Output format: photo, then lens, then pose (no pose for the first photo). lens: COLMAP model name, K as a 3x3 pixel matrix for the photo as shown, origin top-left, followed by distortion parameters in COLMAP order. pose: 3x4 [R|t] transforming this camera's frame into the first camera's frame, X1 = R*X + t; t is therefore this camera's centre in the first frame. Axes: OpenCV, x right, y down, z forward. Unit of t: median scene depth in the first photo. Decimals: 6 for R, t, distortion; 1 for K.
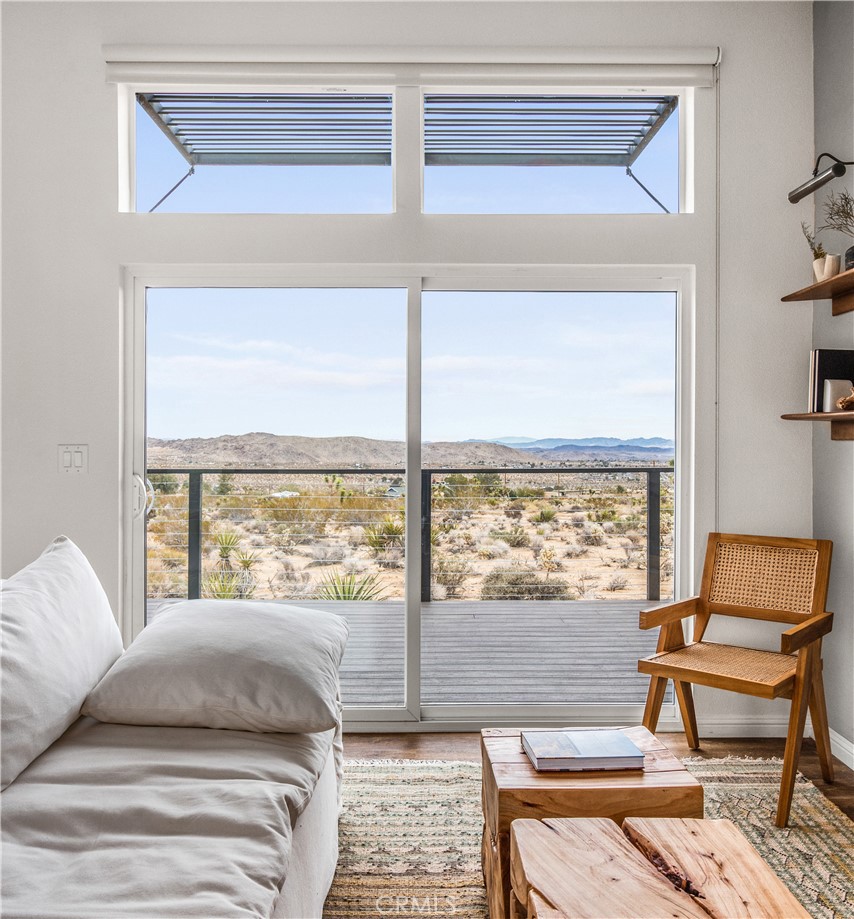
lens RADIAL K [[861.4, 0, 425.2], [0, 861.4, 426.8], [0, 0, 1]] dist [-0.007661, 0.010300]
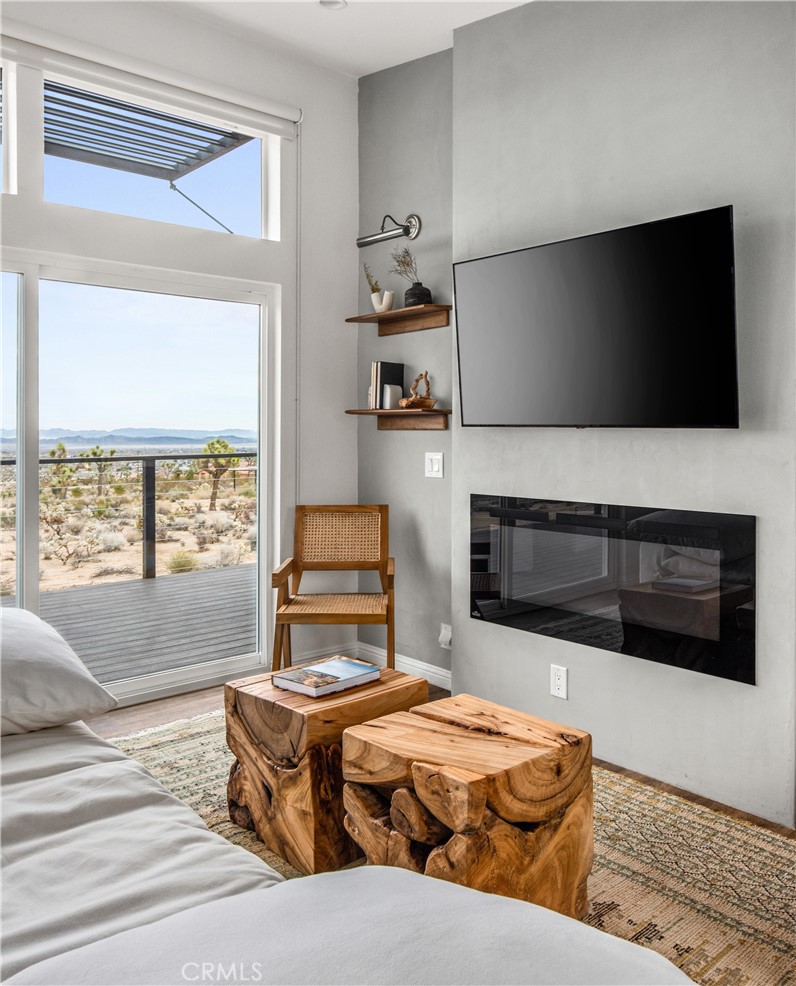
lens RADIAL K [[819.5, 0, 398.4], [0, 819.5, 419.1], [0, 0, 1]] dist [0.035202, 0.000581]
pose [[0.763980, 0.005750, 0.645214, -0.318225], [-0.006470, 0.999978, -0.001250, 0.000504], [-0.645208, -0.003220, 0.764001, 0.012280]]
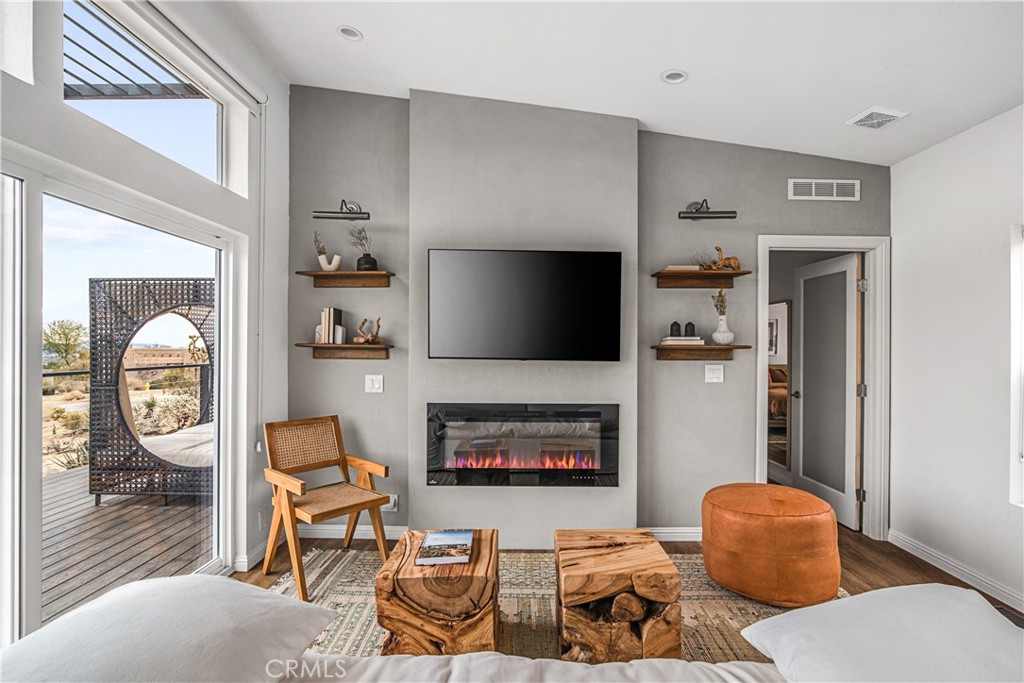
lens RADIAL K [[473.9, 0, 511.0], [0, 473.9, 353.1], [0, 0, 1]] dist [-0.025985, 0.000202]
pose [[0.040620, -0.003356, 0.999169, -0.467401], [-0.021257, 0.999765, 0.004223, -0.008453], [-0.998949, -0.021411, 0.040539, 0.556631]]
